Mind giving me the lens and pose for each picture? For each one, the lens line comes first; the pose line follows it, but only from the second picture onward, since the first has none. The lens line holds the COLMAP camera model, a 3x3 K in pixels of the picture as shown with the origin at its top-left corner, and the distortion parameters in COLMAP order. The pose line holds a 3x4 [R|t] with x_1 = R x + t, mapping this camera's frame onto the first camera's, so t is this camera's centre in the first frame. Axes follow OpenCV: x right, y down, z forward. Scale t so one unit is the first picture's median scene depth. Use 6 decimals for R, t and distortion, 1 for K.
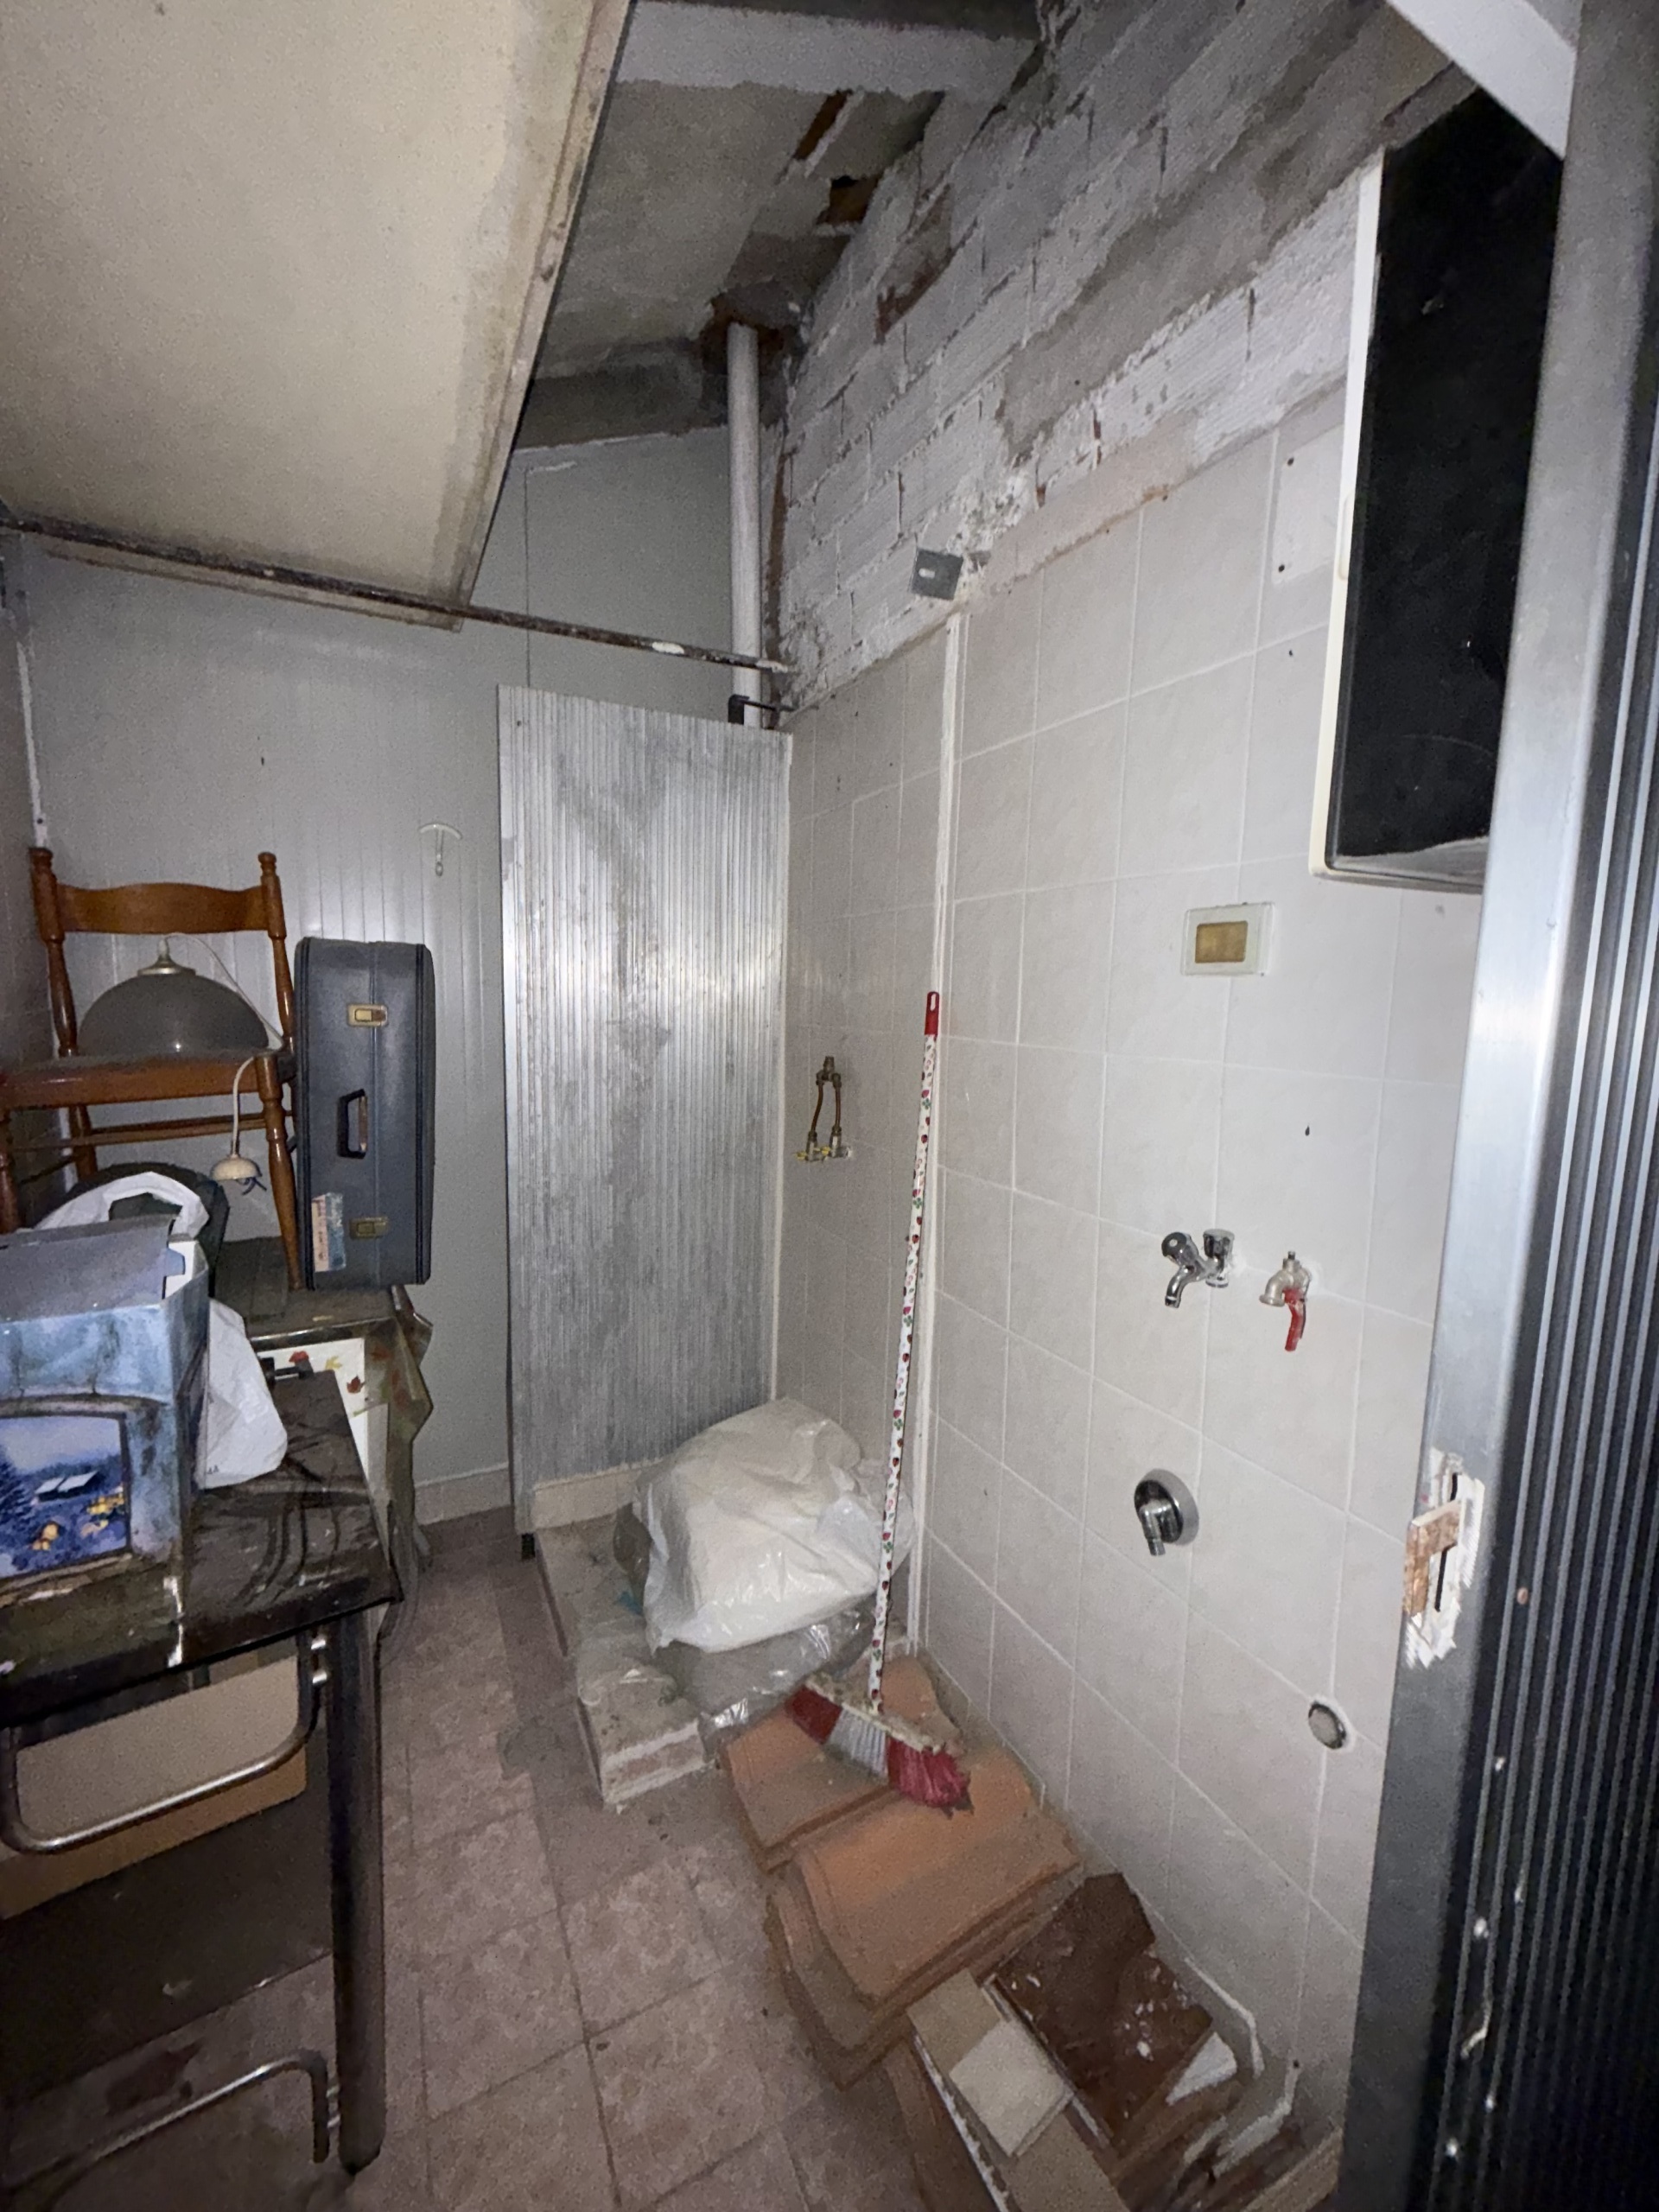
lens RADIAL K [[874.6, 0, 839.2], [0, 874.6, 1103.5], [0, 0, 1]] dist [-0.000542, -0.000351]
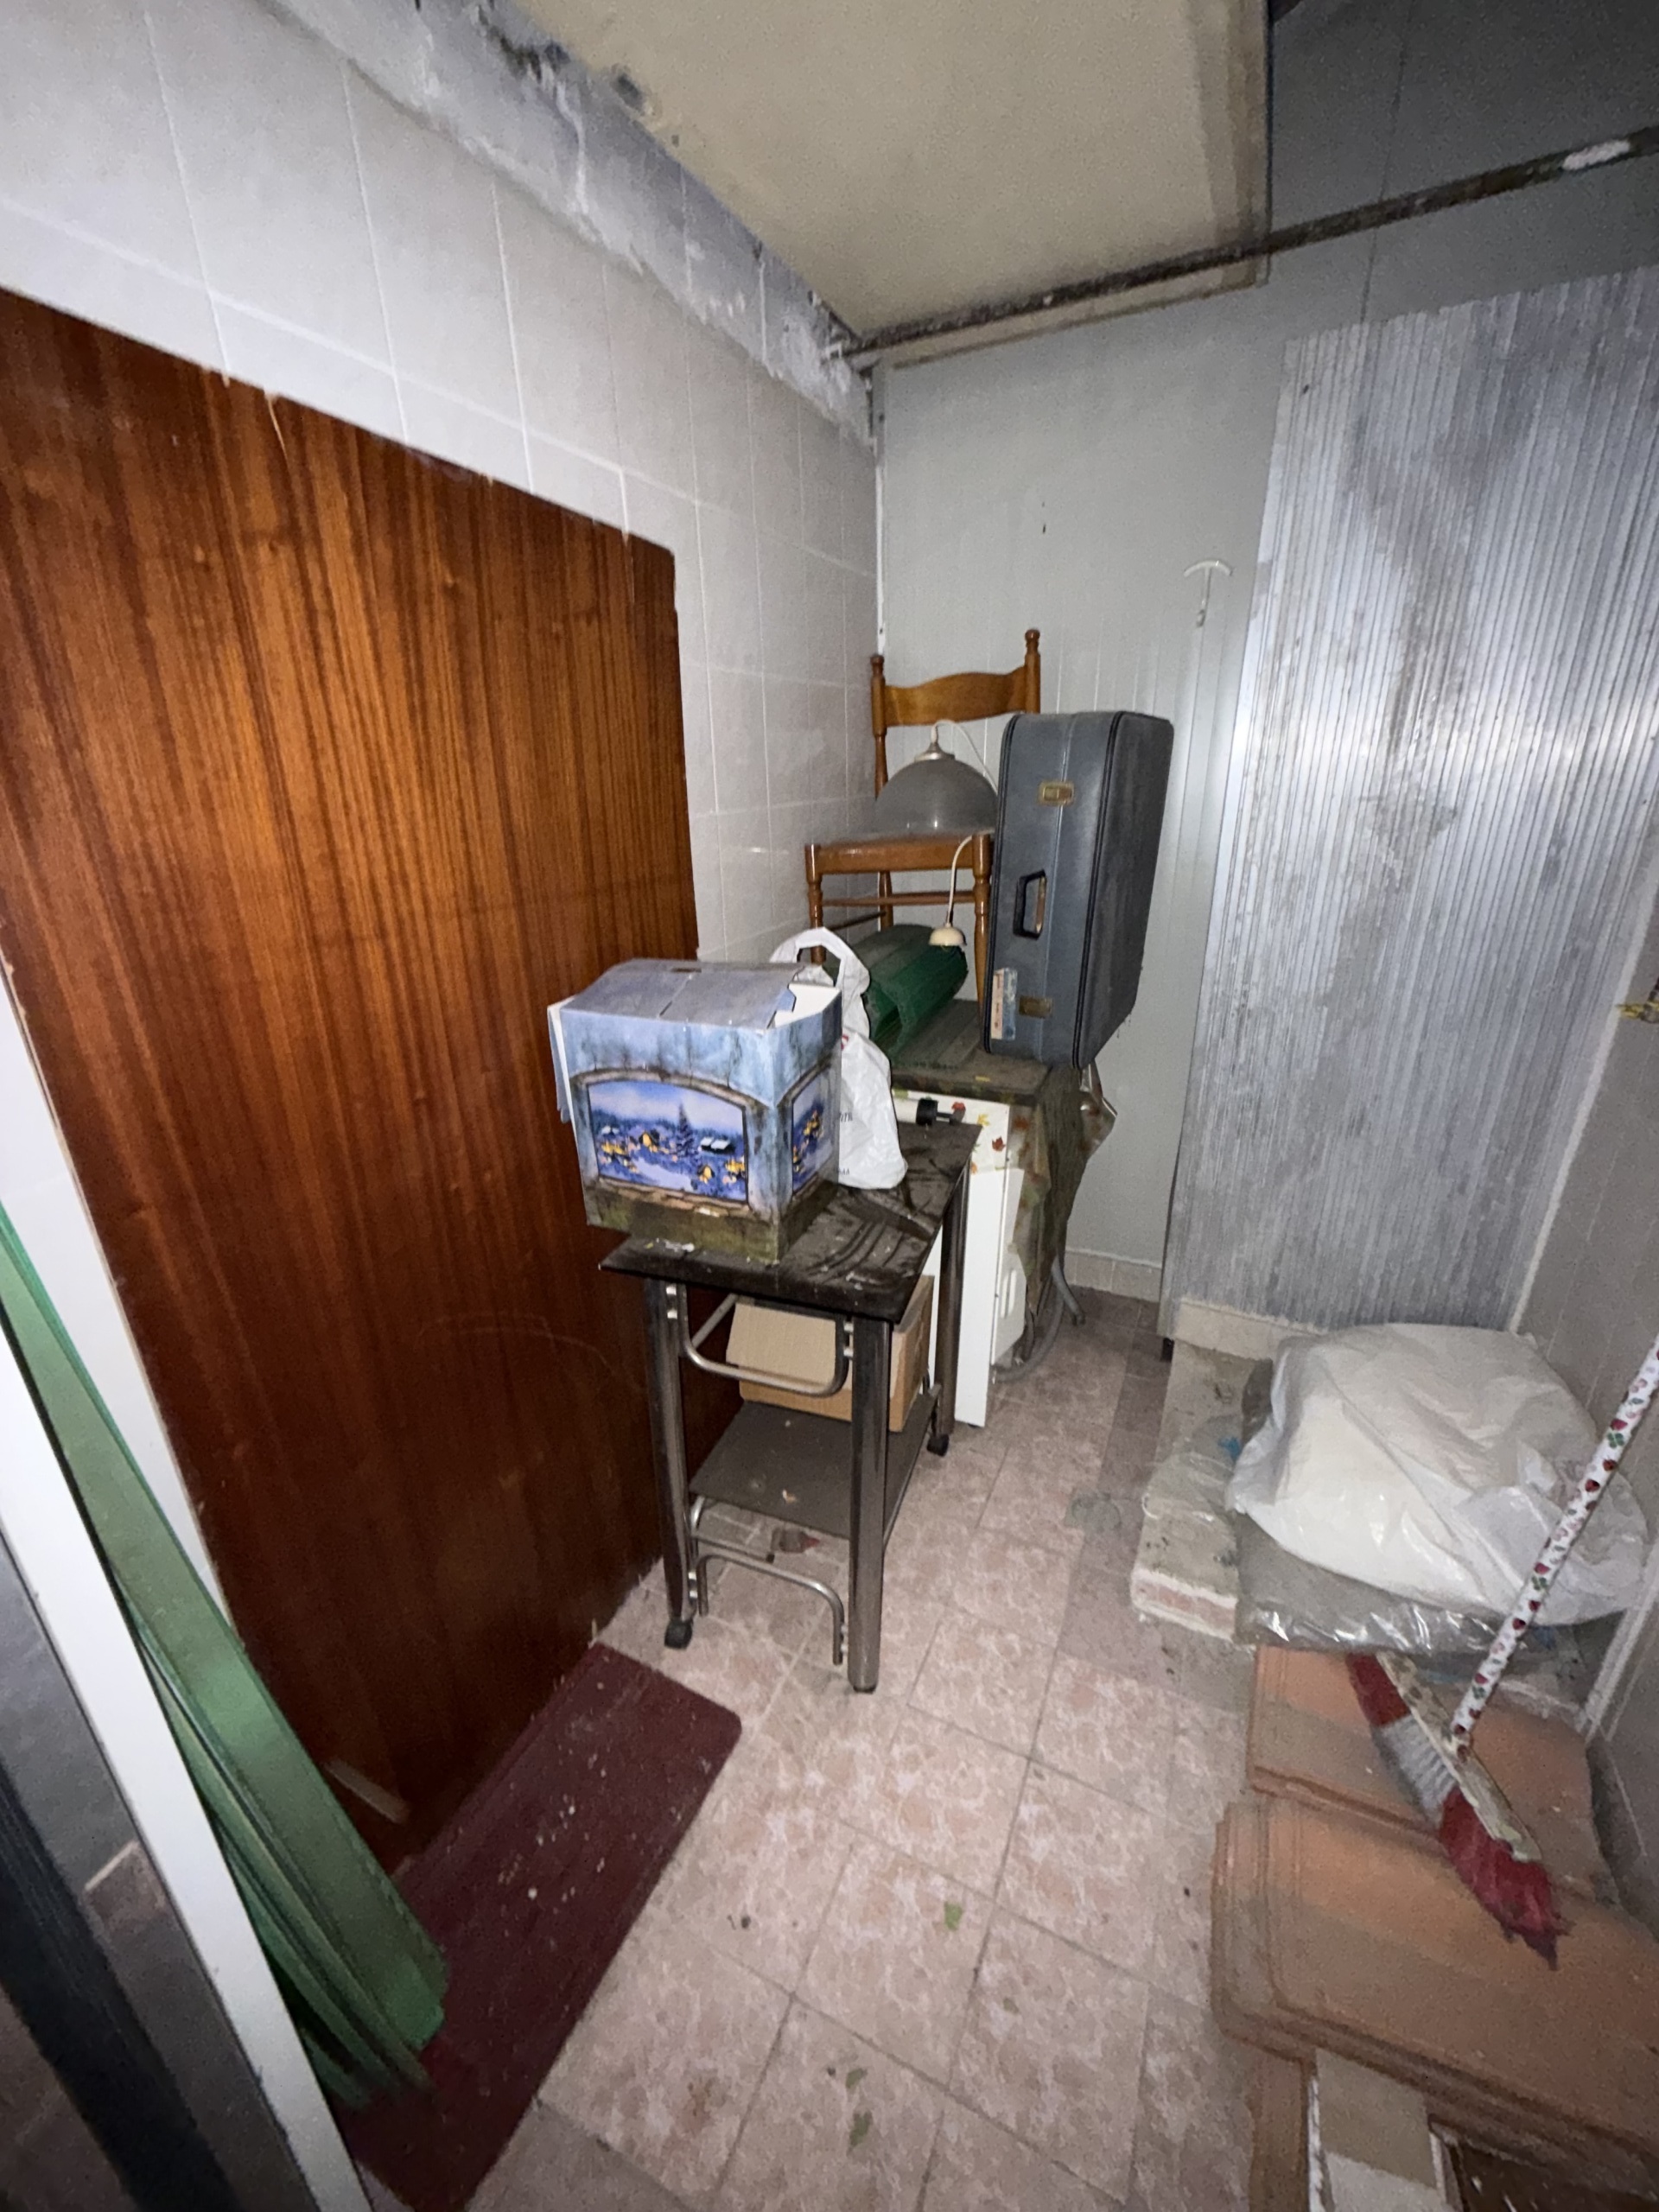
lens RADIAL K [[874.6, 0, 830.0], [0, 874.6, 1105.6], [0, 0, 1]] dist [-0.000542, -0.000351]
pose [[0.594828, 0.251604, -0.763463, 0.143675], [-0.067678, 0.962057, 0.264323, -0.004443], [0.800999, -0.105557, 0.589286, 0.163173]]
